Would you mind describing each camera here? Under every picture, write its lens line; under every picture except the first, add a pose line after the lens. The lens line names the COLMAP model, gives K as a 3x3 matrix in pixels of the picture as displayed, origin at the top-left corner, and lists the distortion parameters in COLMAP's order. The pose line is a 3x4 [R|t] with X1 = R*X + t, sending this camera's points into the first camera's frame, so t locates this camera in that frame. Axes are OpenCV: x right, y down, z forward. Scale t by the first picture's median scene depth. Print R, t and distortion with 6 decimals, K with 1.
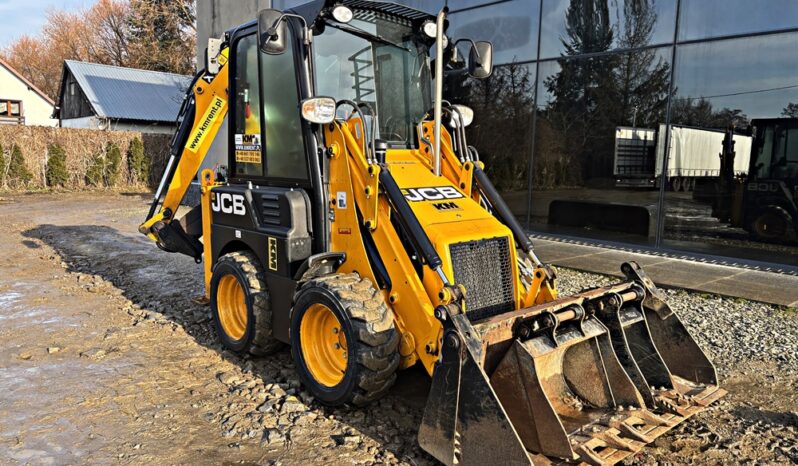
lens RADIAL K [[607.7, 0, 396.2], [0, 607.7, 232.1], [0, 0, 1]] dist [0.024495, -0.010284]
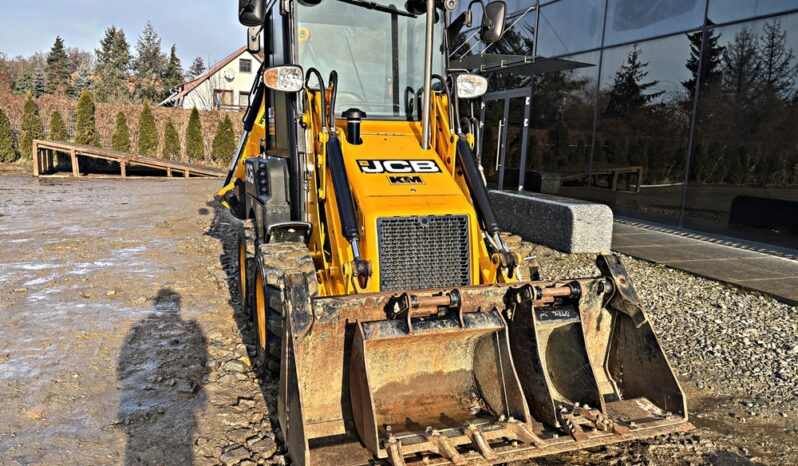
lens RADIAL K [[607.7, 0, 396.2], [0, 607.7, 232.1], [0, 0, 1]] dist [0.024495, -0.010284]
pose [[0.929053, 0.066387, -0.363942, 0.391357], [-0.060866, 0.997791, 0.026632, 0.013052], [0.364906, -0.002591, 0.931041, 0.118524]]
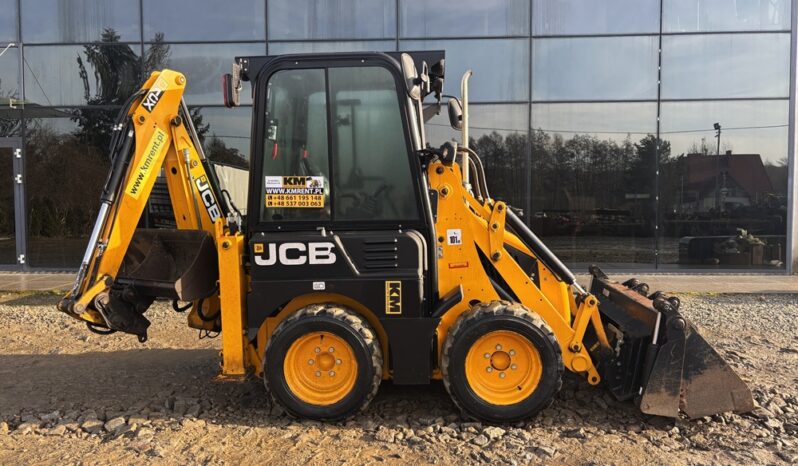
lens RADIAL K [[608.5, 0, 406.9], [0, 608.5, 235.0], [0, 0, 1]] dist [0.038926, -0.005990]
pose [[0.691192, -0.069521, 0.719320, -0.884550], [0.112442, 0.993586, -0.012018, -0.050243], [-0.713870, 0.089188, 0.694575, 0.294759]]
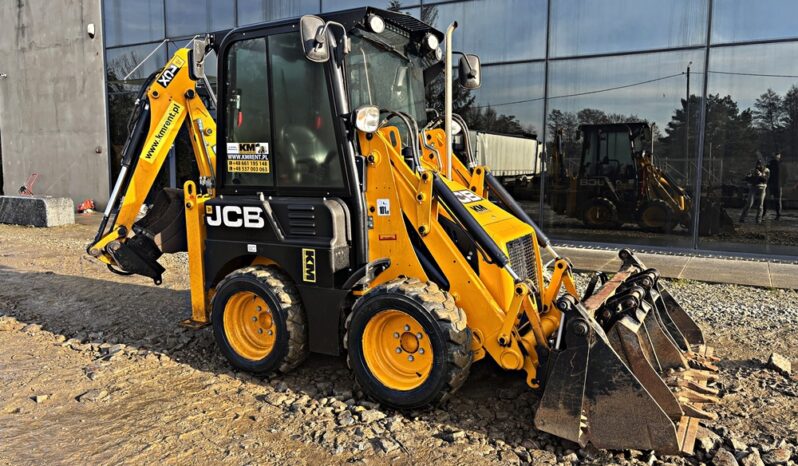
lens RADIAL K [[608.4, 0, 403.3], [0, 608.4, 230.1], [0, 0, 1]] dist [0.024721, -0.011805]
pose [[0.944241, -0.056285, 0.324407, -0.372843], [0.059377, 0.998236, 0.000368, -0.012249], [-0.323856, 0.018915, 0.945917, 0.028280]]
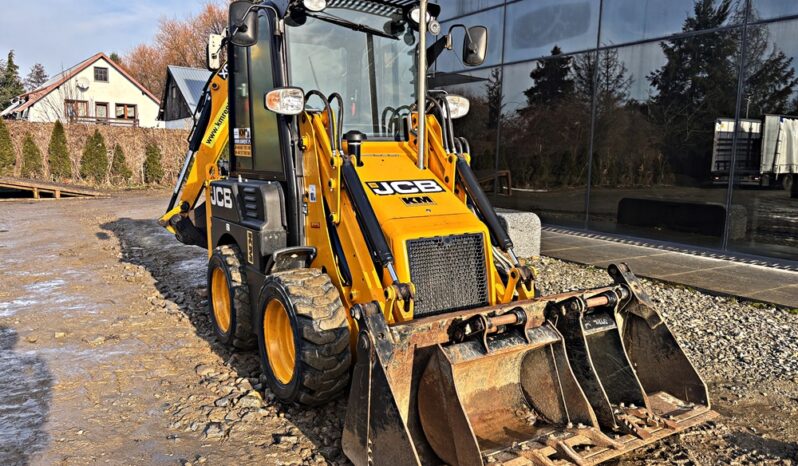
lens RADIAL K [[607.7, 0, 396.2], [0, 607.7, 232.1], [0, 0, 1]] dist [0.024495, -0.010284]
pose [[0.987161, 0.014914, -0.159033, 0.190213], [-0.014448, 0.999887, 0.004085, 0.003324], [0.159076, -0.001735, 0.987265, 0.055204]]
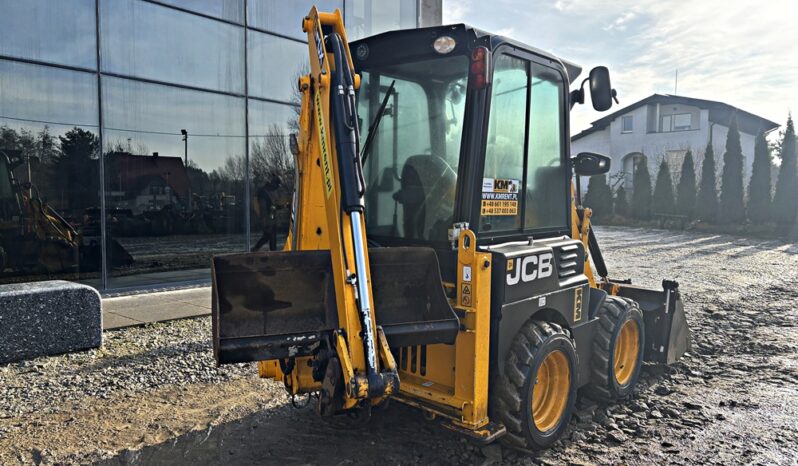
lens RADIAL K [[608.5, 0, 406.9], [0, 608.5, 235.0], [0, 0, 1]] dist [0.038926, -0.005990]
pose [[-0.138712, -0.082270, 0.986910, -1.128752], [0.111903, 0.988859, 0.098161, -0.202982], [-0.983990, 0.124054, -0.127961, 1.382725]]
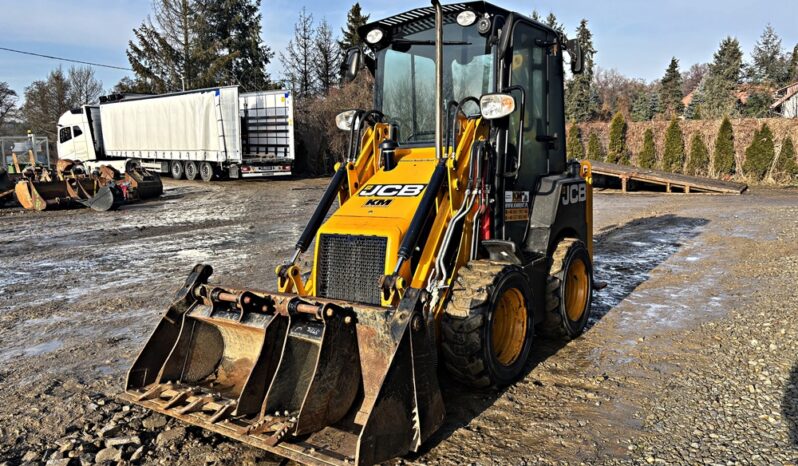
lens RADIAL K [[607.7, 0, 396.2], [0, 607.7, 232.1], [0, 0, 1]] dist [0.024495, -0.010284]
pose [[0.225757, 0.104160, -0.968599, 1.050121], [-0.091945, 0.992107, 0.085258, -0.079621], [0.969835, 0.069811, 0.233552, 0.746088]]
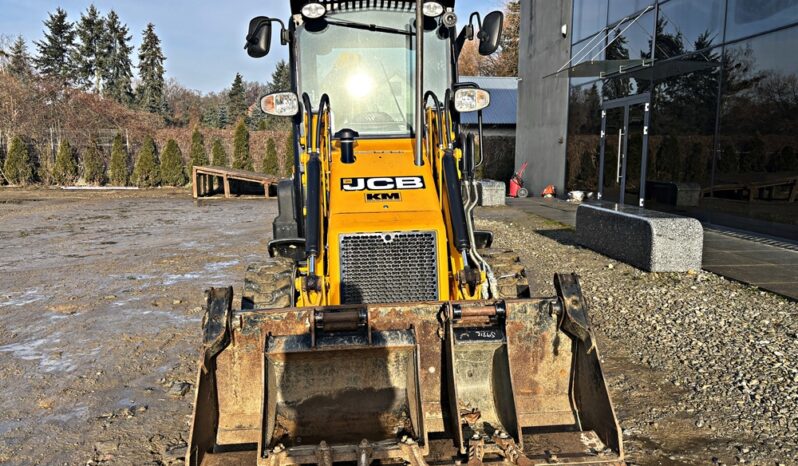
lens RADIAL K [[607.7, 0, 396.2], [0, 607.7, 232.1], [0, 0, 1]] dist [0.024495, -0.010284]
pose [[0.802770, 0.053244, -0.593907, 0.626751], [-0.054438, 0.998390, 0.015924, -0.003426], [0.593798, 0.019548, 0.804376, 0.240218]]
